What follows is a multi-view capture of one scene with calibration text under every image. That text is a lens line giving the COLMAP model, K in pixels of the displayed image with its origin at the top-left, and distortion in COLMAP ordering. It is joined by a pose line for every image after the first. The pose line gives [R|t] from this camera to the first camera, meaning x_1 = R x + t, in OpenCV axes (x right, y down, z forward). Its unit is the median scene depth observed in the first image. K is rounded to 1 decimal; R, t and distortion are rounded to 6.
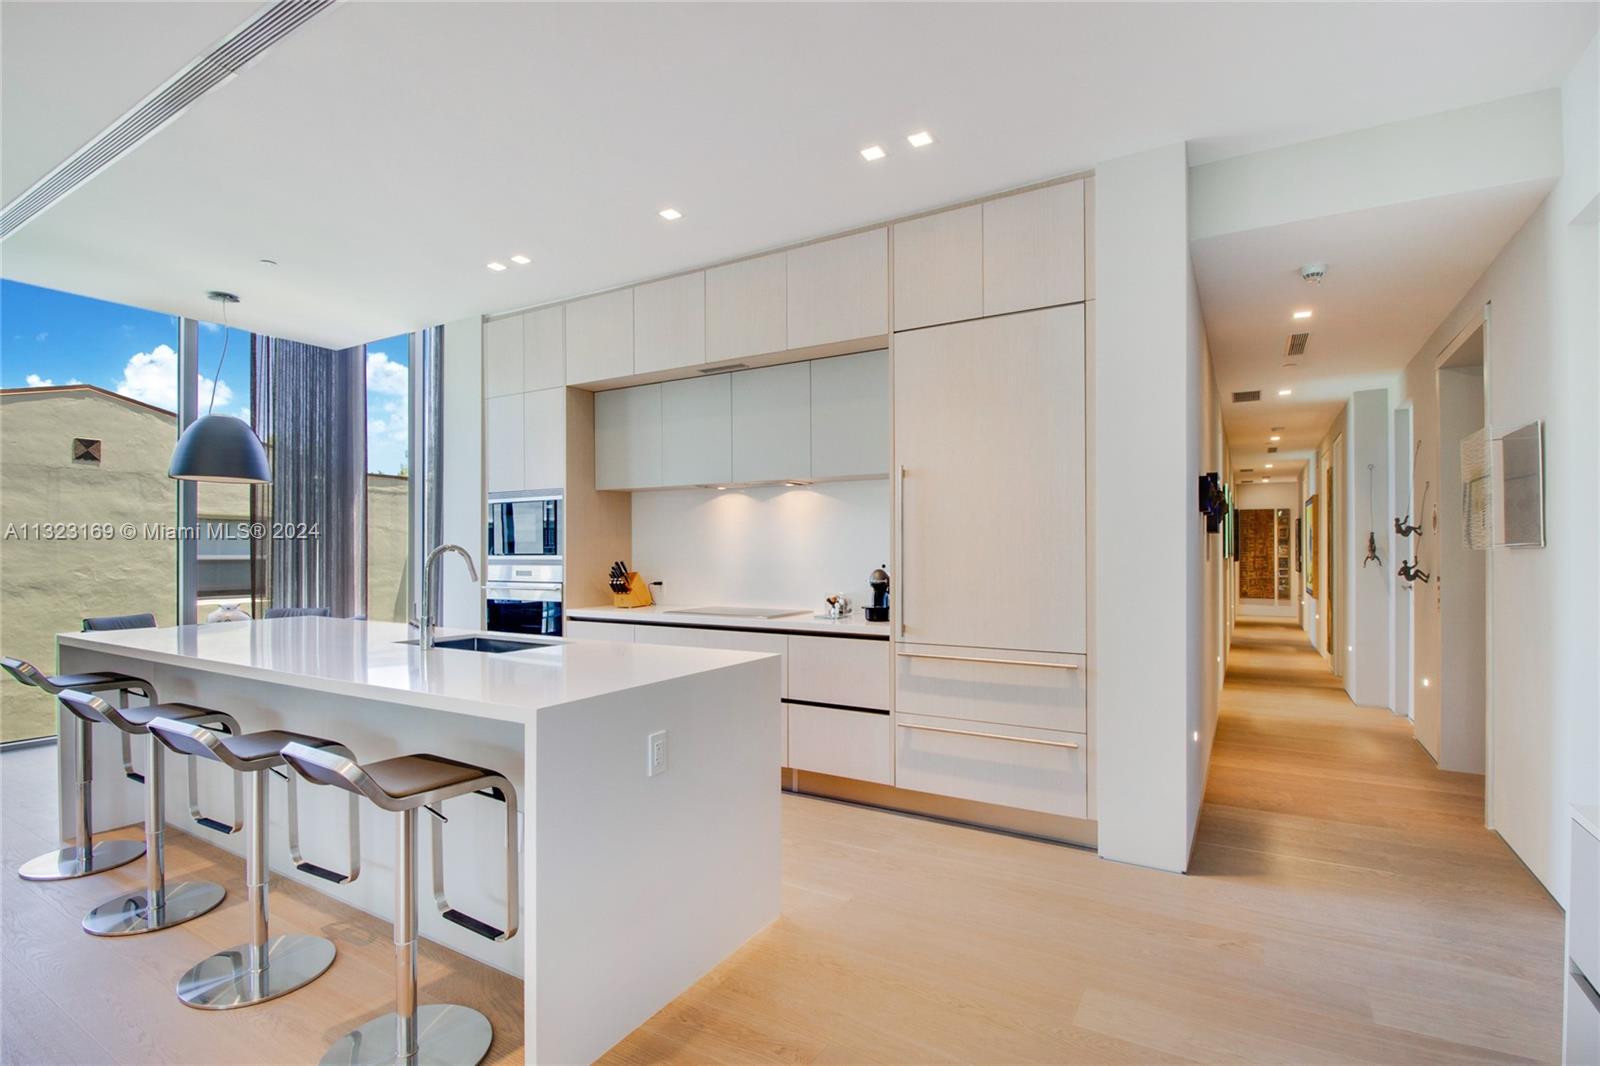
lens RADIAL K [[767.1, 0, 808.1], [0, 767.1, 562.6], [0, 0, 1]] dist [0.001312, -0.012340]
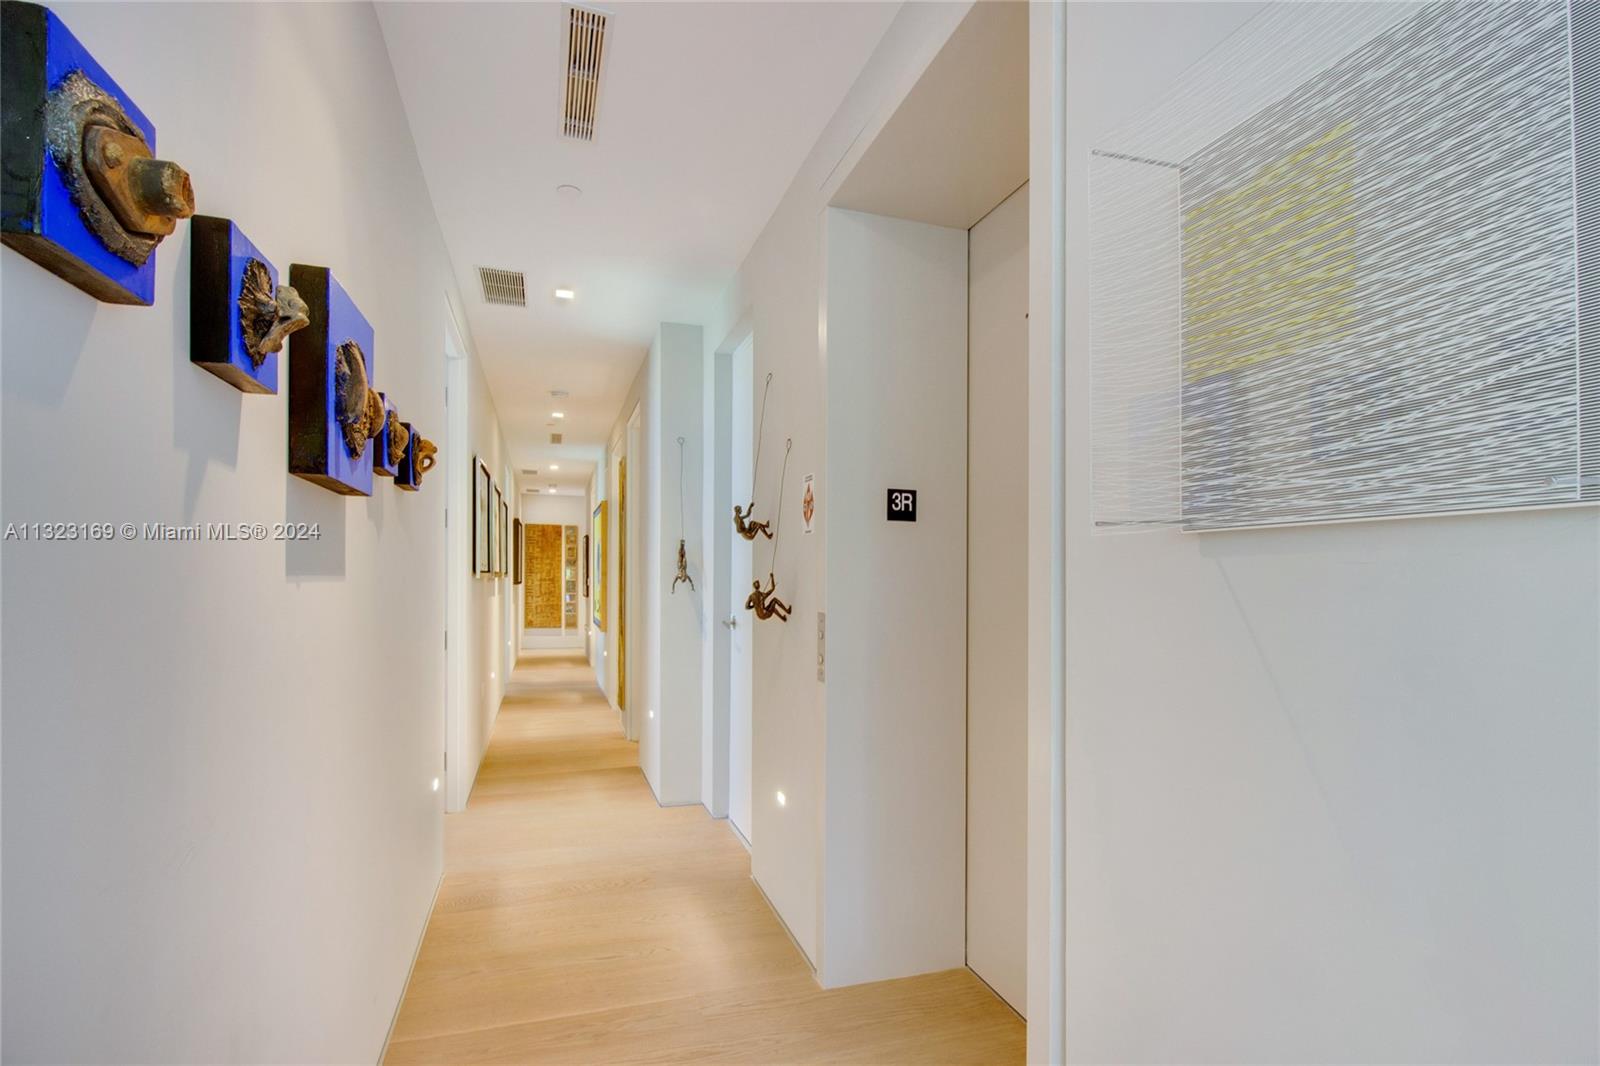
lens RADIAL K [[767.1, 0, 808.1], [0, 767.1, 562.6], [0, 0, 1]] dist [0.001312, -0.012340]
pose [[0.660078, 0.020344, 0.750921, 0.189260], [0.003265, 0.999546, -0.029950, 0.000119], [-0.751190, 0.022221, 0.659712, 0.292252]]
